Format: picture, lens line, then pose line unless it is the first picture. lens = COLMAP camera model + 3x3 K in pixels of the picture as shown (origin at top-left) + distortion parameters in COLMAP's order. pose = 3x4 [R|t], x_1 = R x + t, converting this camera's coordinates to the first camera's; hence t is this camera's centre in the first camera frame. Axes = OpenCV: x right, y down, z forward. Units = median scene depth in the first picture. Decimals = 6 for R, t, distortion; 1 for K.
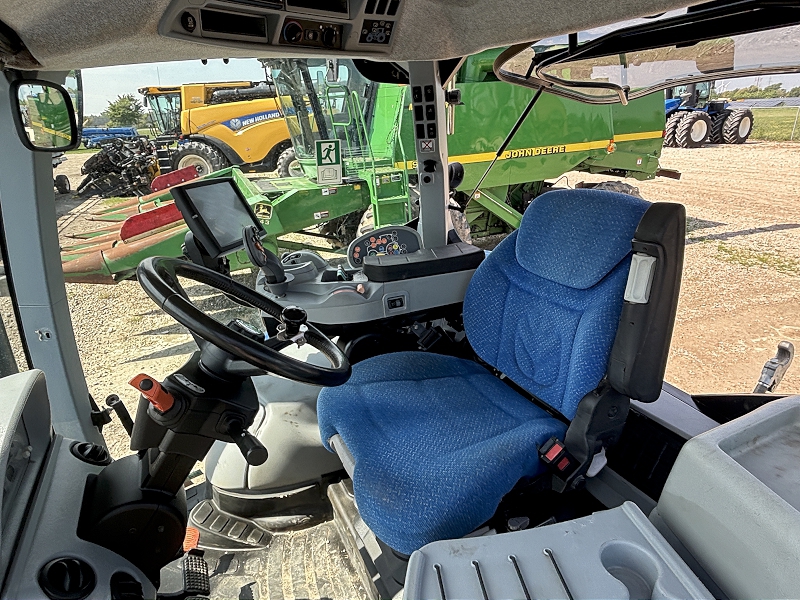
lens RADIAL K [[493.8, 0, 398.5], [0, 493.8, 292.4], [0, 0, 1]] dist [0.014000, -0.015057]
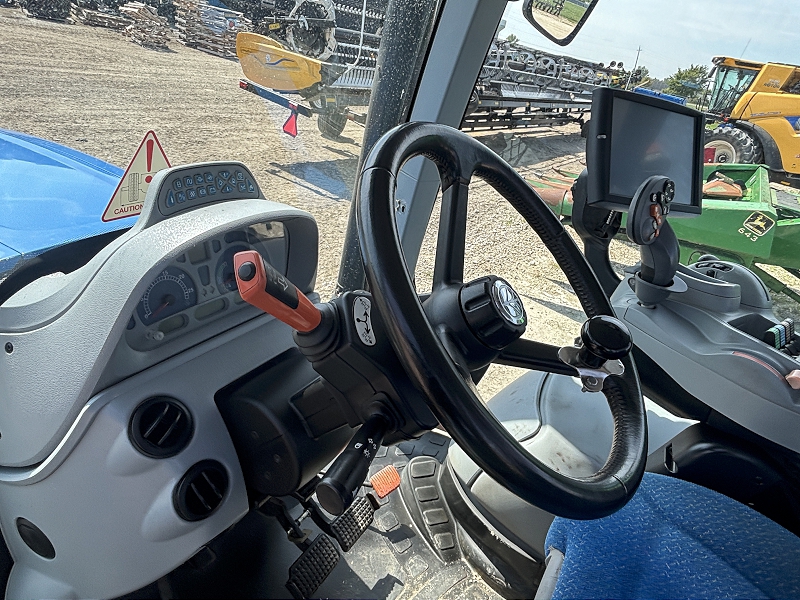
lens RADIAL K [[493.8, 0, 387.4], [0, 493.8, 292.8], [0, 0, 1]] dist [0.014000, -0.015057]
pose [[0.527391, 0.514456, -0.676161, -0.000487], [-0.476094, 0.838097, 0.266322, -0.003589], [0.703699, 0.181461, 0.686935, 0.080137]]
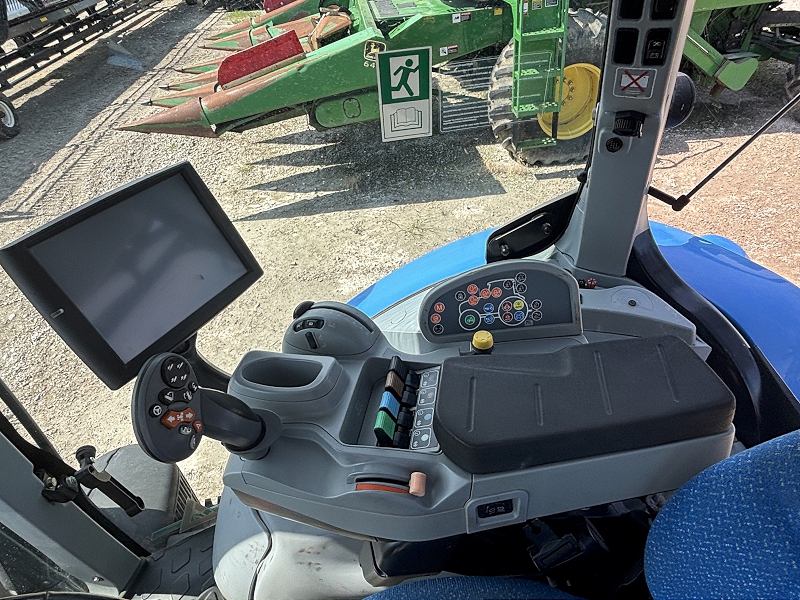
lens RADIAL K [[493.8, 0, 397.4], [0, 493.8, 298.0], [0, 0, 1]] dist [0.014000, -0.015057]
pose [[0.965660, 0.138735, -0.219668, -0.004278], [-0.055690, 0.936371, 0.346567, -0.071439], [0.253771, -0.322432, 0.911942, 0.143210]]
